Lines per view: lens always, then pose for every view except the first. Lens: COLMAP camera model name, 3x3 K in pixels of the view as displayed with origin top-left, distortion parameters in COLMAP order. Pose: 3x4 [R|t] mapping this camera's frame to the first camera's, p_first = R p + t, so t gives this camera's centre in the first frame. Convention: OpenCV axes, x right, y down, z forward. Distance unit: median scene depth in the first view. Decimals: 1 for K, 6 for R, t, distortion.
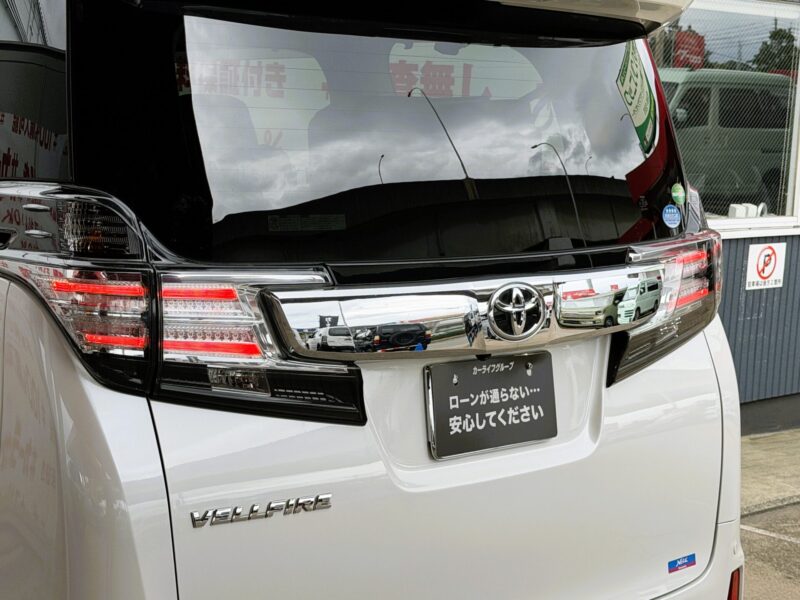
lens RADIAL K [[1580.2, 0, 400.0], [0, 1580.2, 300.0], [0, 0, 1]] dist [0.129655, 0.280871]
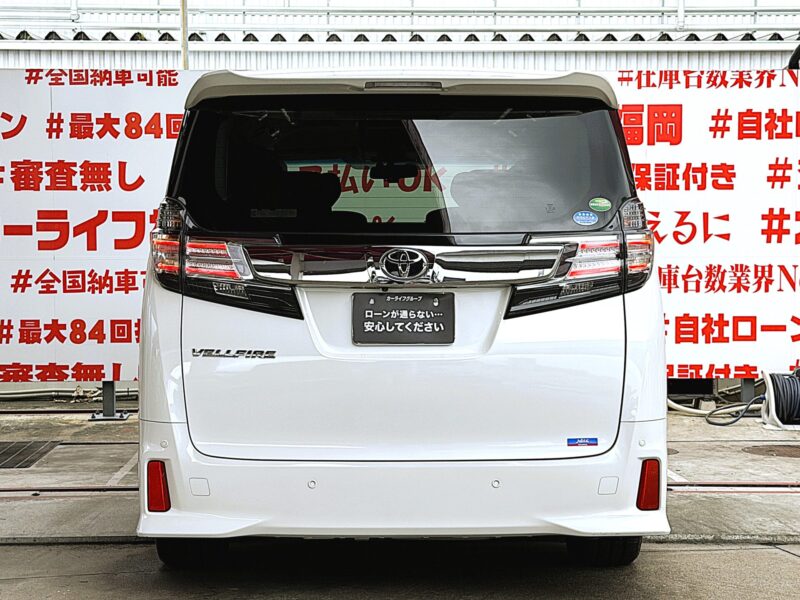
lens RADIAL K [[1580.2, 0, 400.0], [0, 1580.2, 300.0], [0, 0, 1]] dist [0.129655, 0.280871]
pose [[0.731030, -0.011798, -0.682243, 1.243405], [-0.059429, 0.994950, -0.080886, 0.185446], [0.679752, 0.099675, 0.726638, -0.278746]]
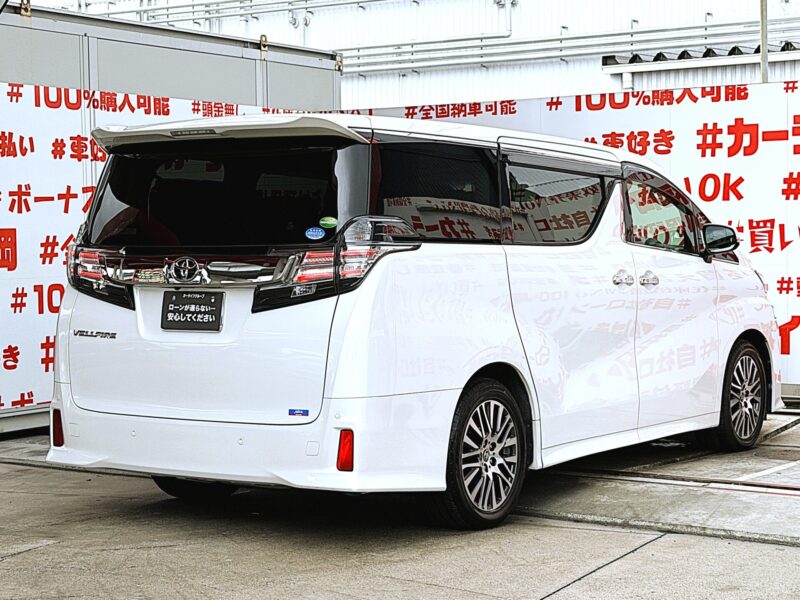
lens RADIAL K [[1616.4, 0, 399.6], [0, 1616.4, 317.7], [0, 0, 1]] dist [0.145141, 0.012252]
pose [[0.218687, 0.003567, -0.975789, 2.398650], [-0.112797, 0.993382, -0.021648, 0.090917], [0.969254, 0.114800, 0.217642, 0.773212]]
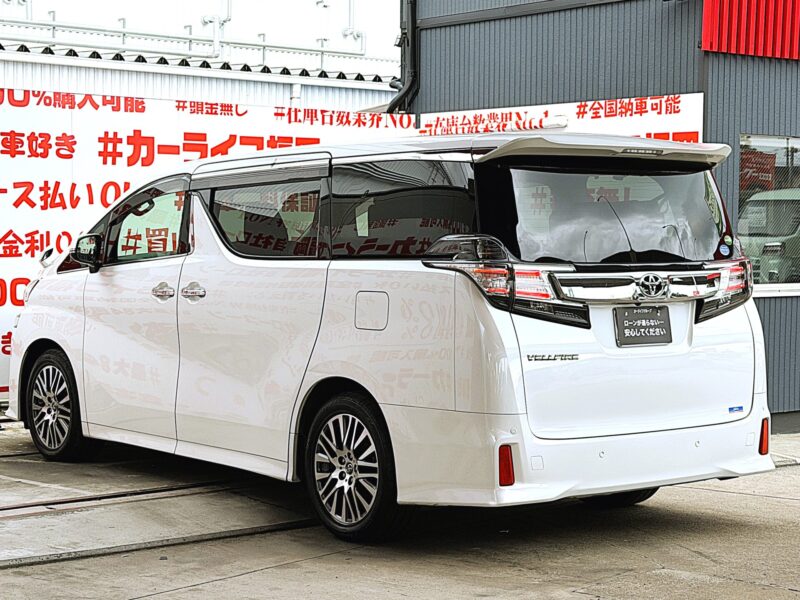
lens RADIAL K [[1616.4, 0, 399.6], [0, 1616.4, 317.7], [0, 0, 1]] dist [0.145141, 0.012252]
pose [[0.994498, -0.031655, -0.099860, -0.059695], [0.023650, 0.996486, -0.080345, 0.236457], [0.102053, 0.077542, 0.991752, -1.420435]]
